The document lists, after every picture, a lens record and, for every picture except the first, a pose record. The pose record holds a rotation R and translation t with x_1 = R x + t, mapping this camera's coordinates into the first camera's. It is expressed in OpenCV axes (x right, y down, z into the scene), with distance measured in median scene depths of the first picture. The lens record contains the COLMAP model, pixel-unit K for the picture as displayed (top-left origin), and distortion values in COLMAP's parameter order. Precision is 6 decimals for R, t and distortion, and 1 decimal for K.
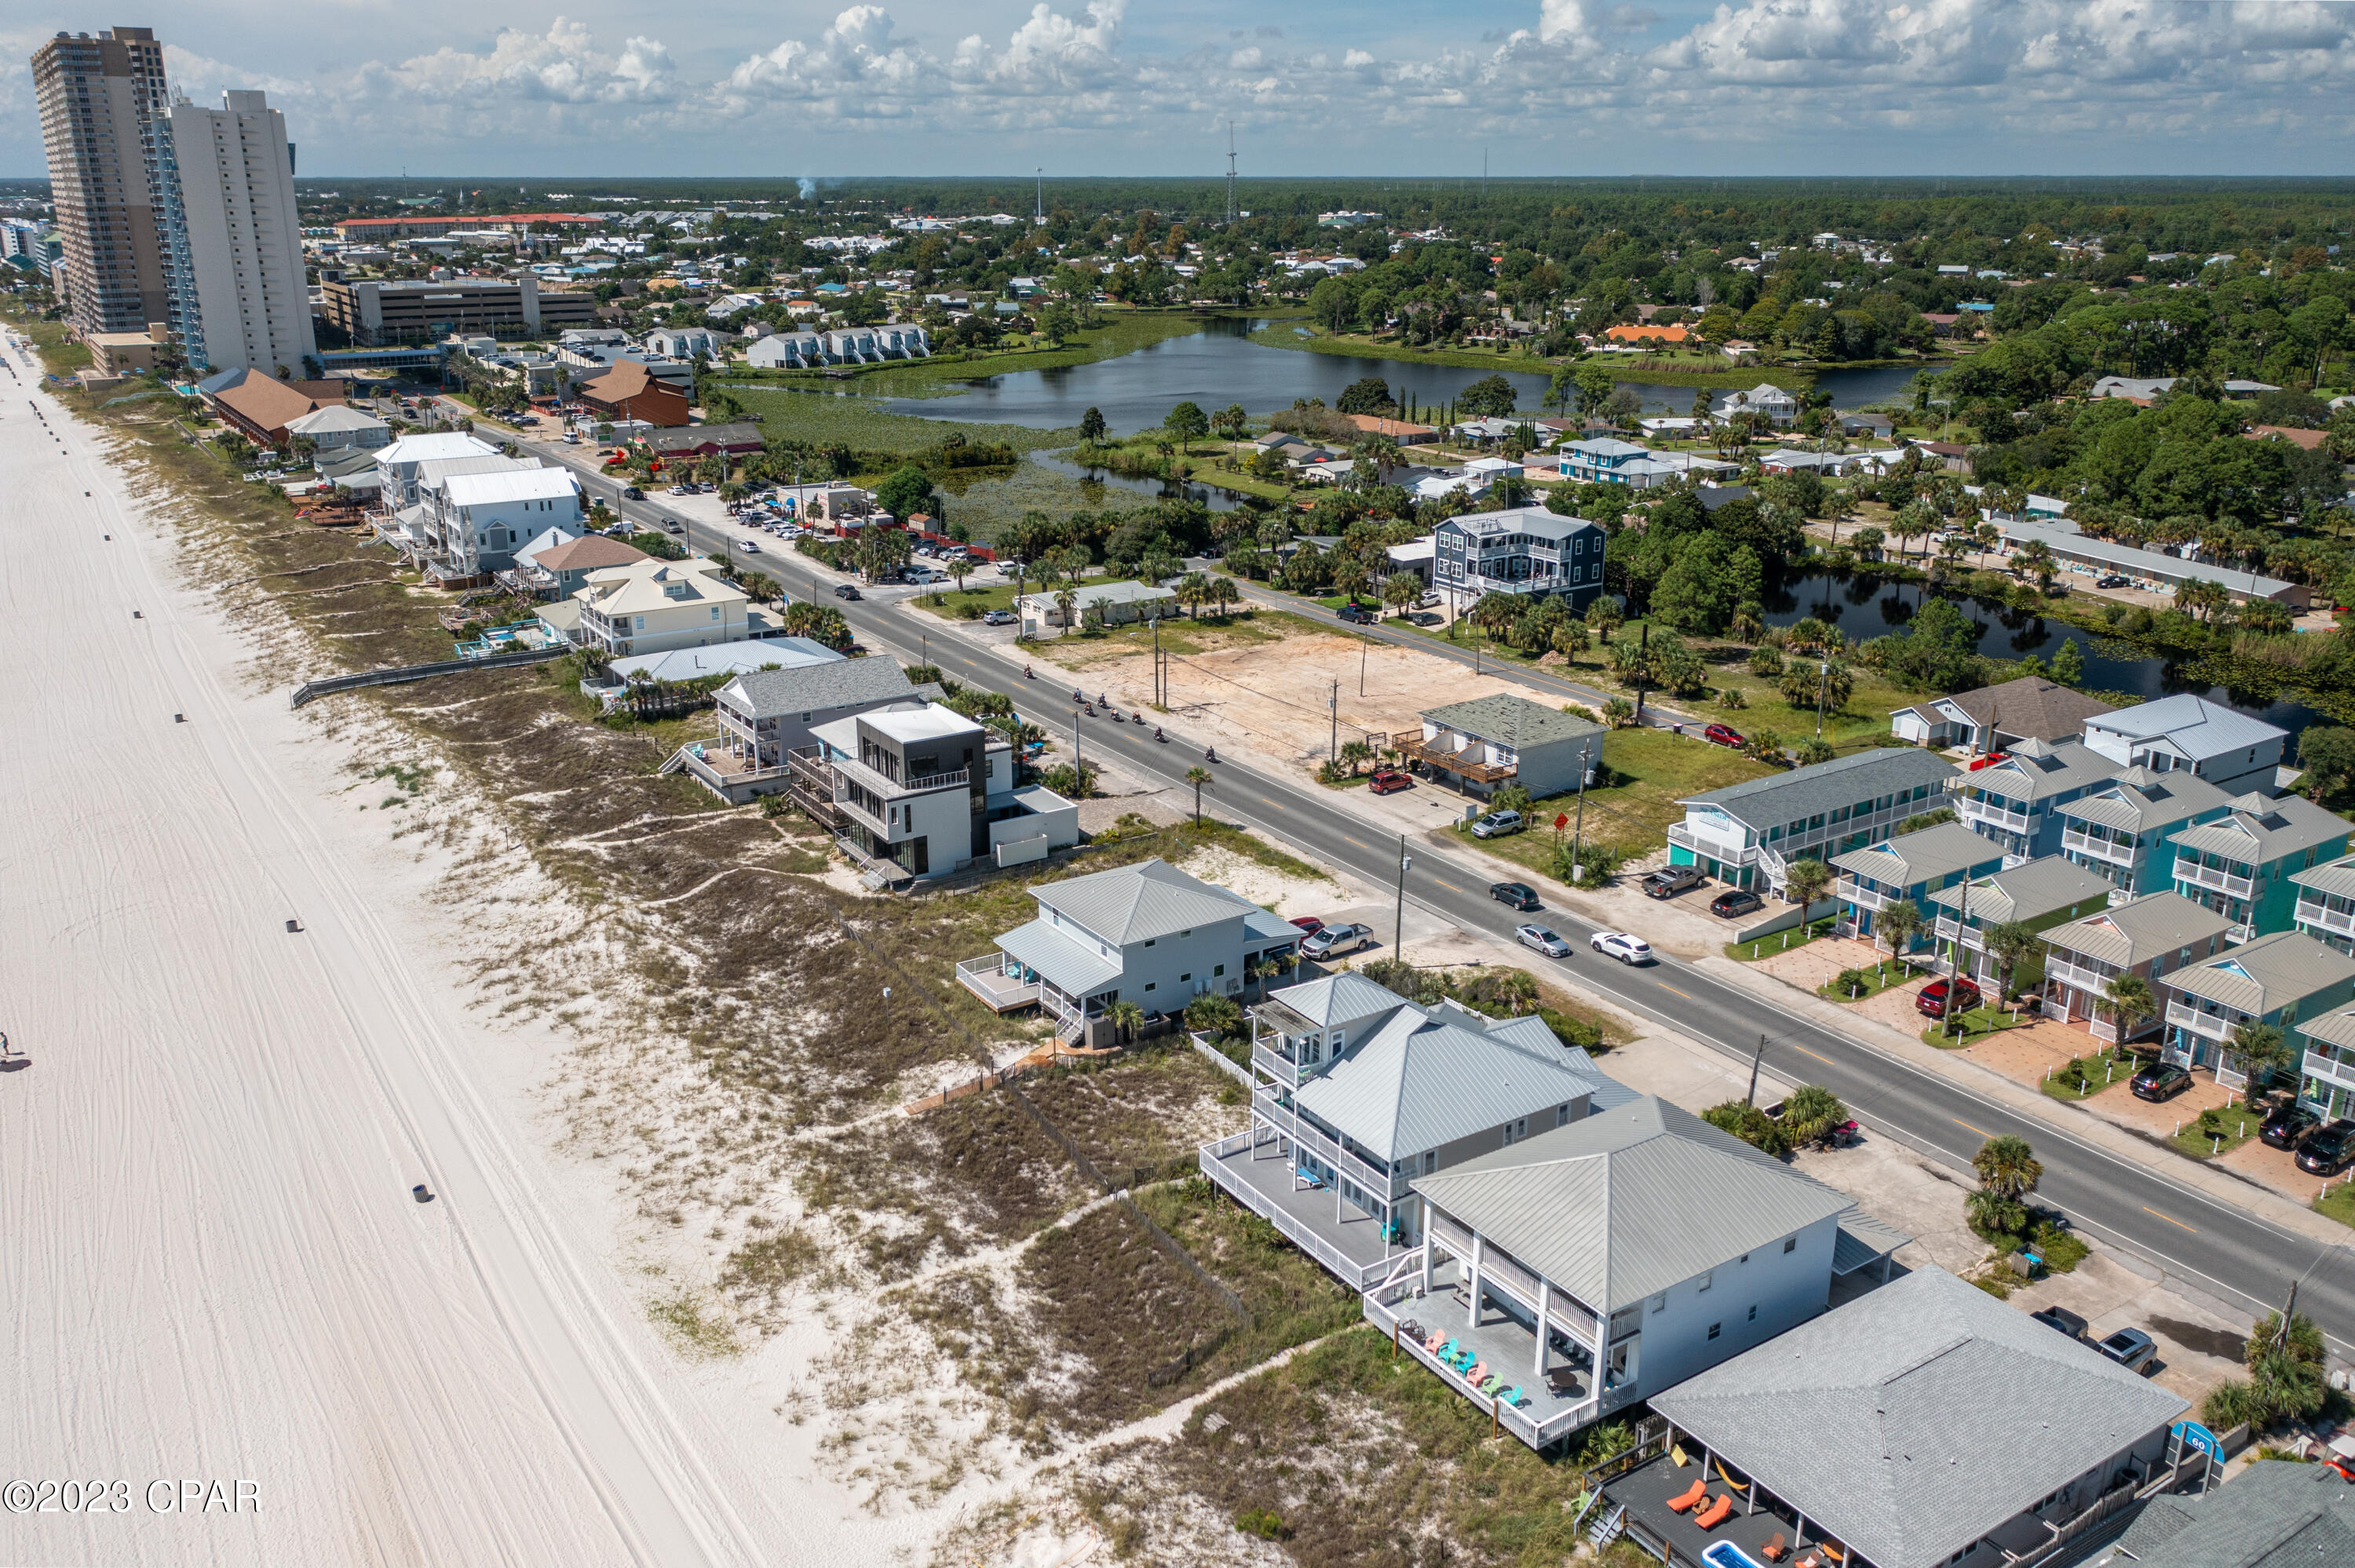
lens RADIAL K [[1842.6, 0, 1182.4], [0, 1842.6, 790.4], [0, 0, 1]] dist [0.001018, -0.014350]
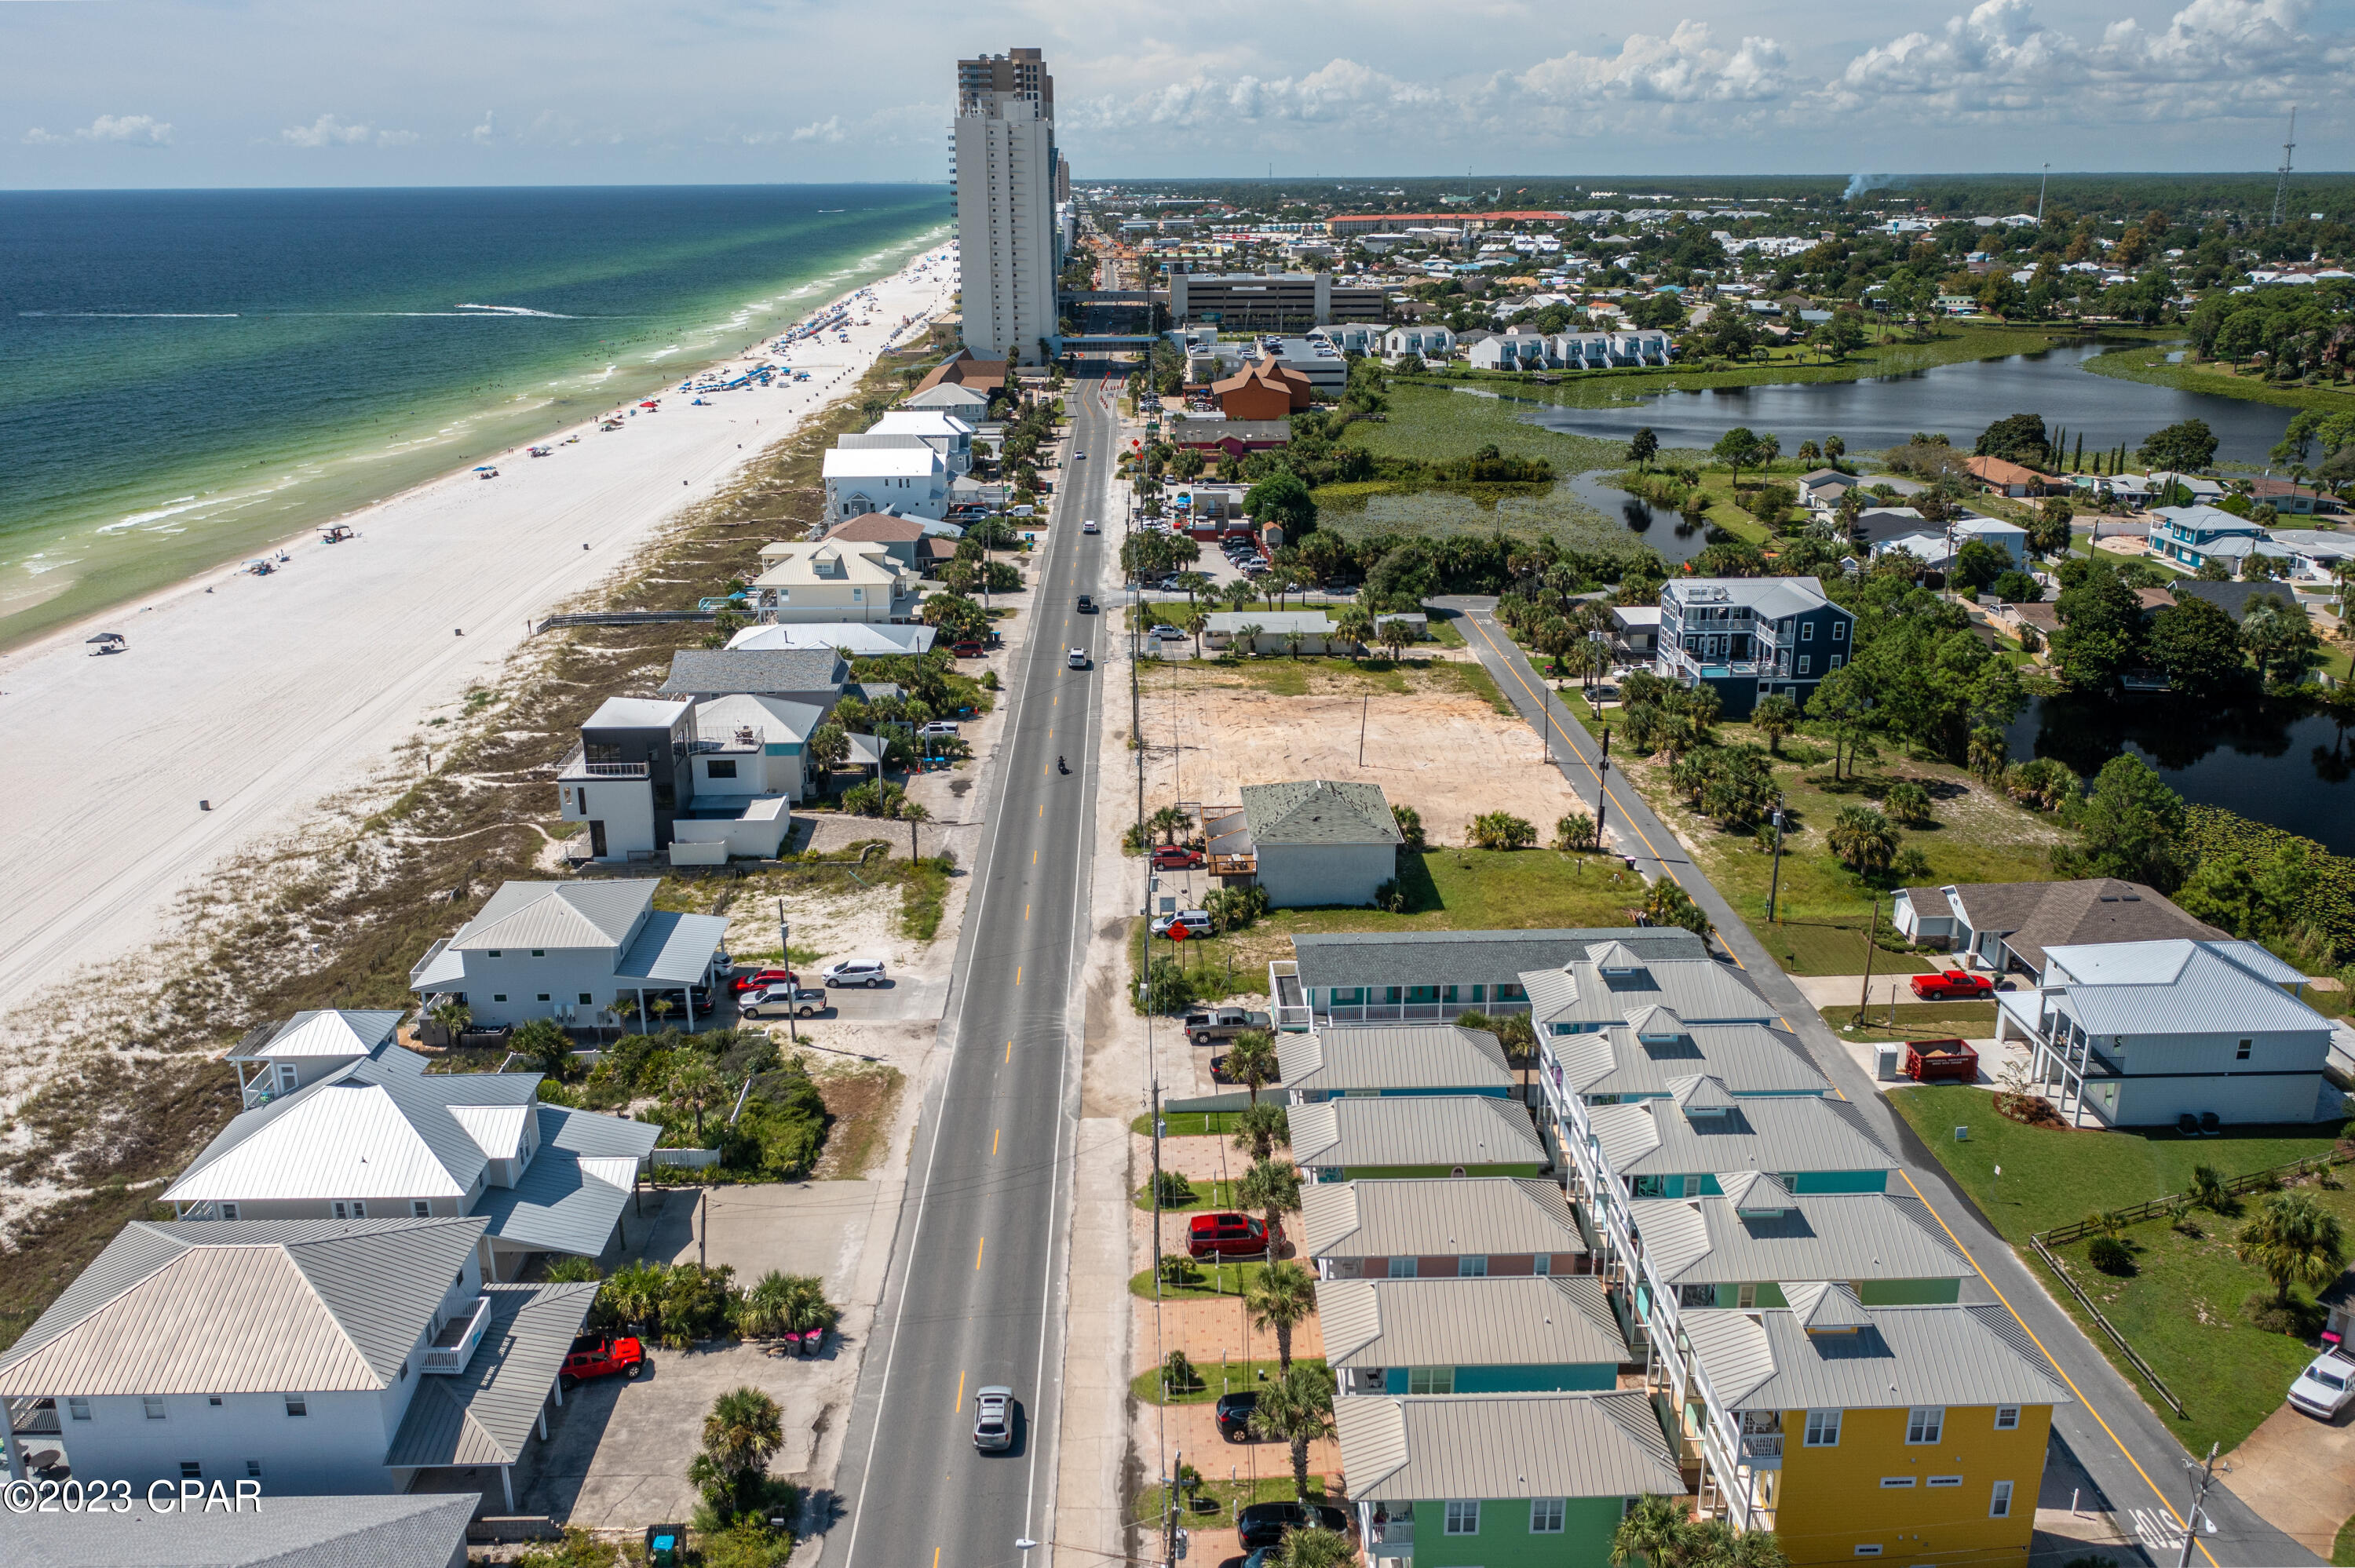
lens RADIAL K [[1858.3, 0, 1181.3], [0, 1858.3, 778.7], [0, 0, 1]] dist [-0.009155, 0.003660]
pose [[0.850829, 0.156686, -0.501537, 0.551570], [-0.160163, 0.986417, 0.036461, -0.074441], [0.500437, 0.049305, 0.864368, 0.223743]]
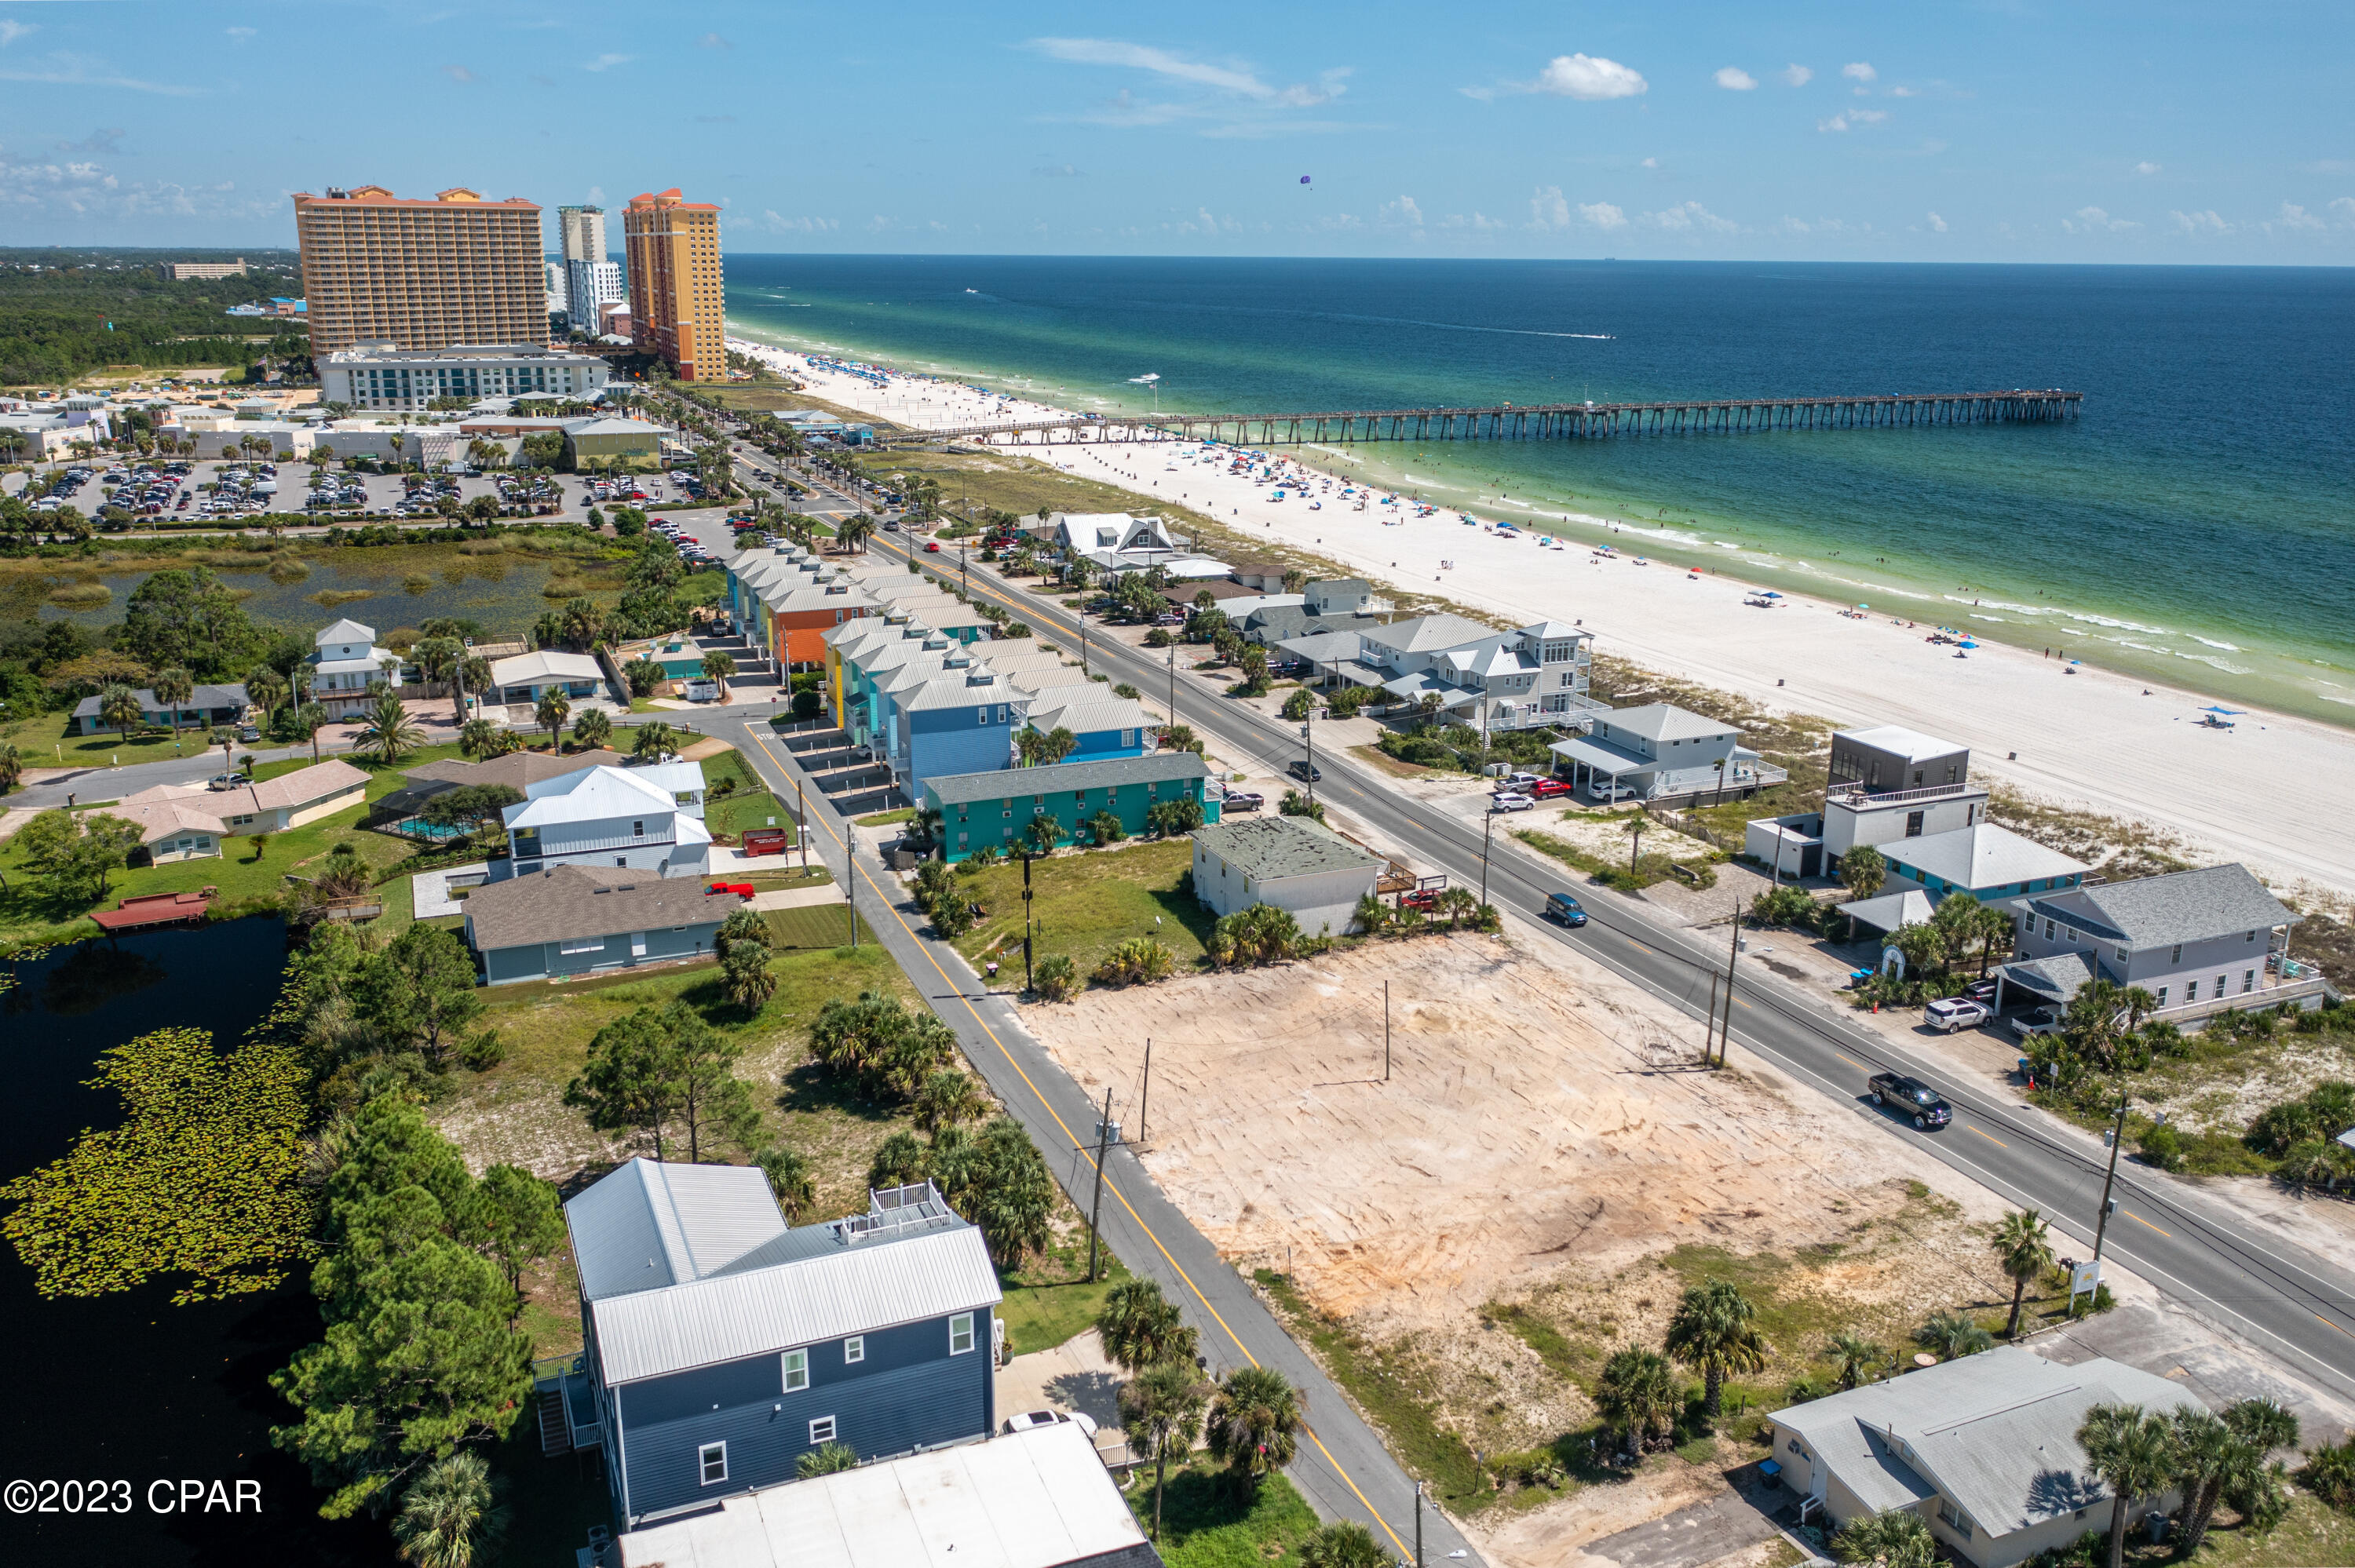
lens RADIAL K [[1858.3, 0, 1181.3], [0, 1858.3, 778.7], [0, 0, 1]] dist [-0.009155, 0.003660]
pose [[-0.983267, -0.057205, 0.172954, 0.073725], [0.050113, 0.827846, 0.558712, -0.565521], [-0.175140, 0.558031, -0.811128, 1.710093]]
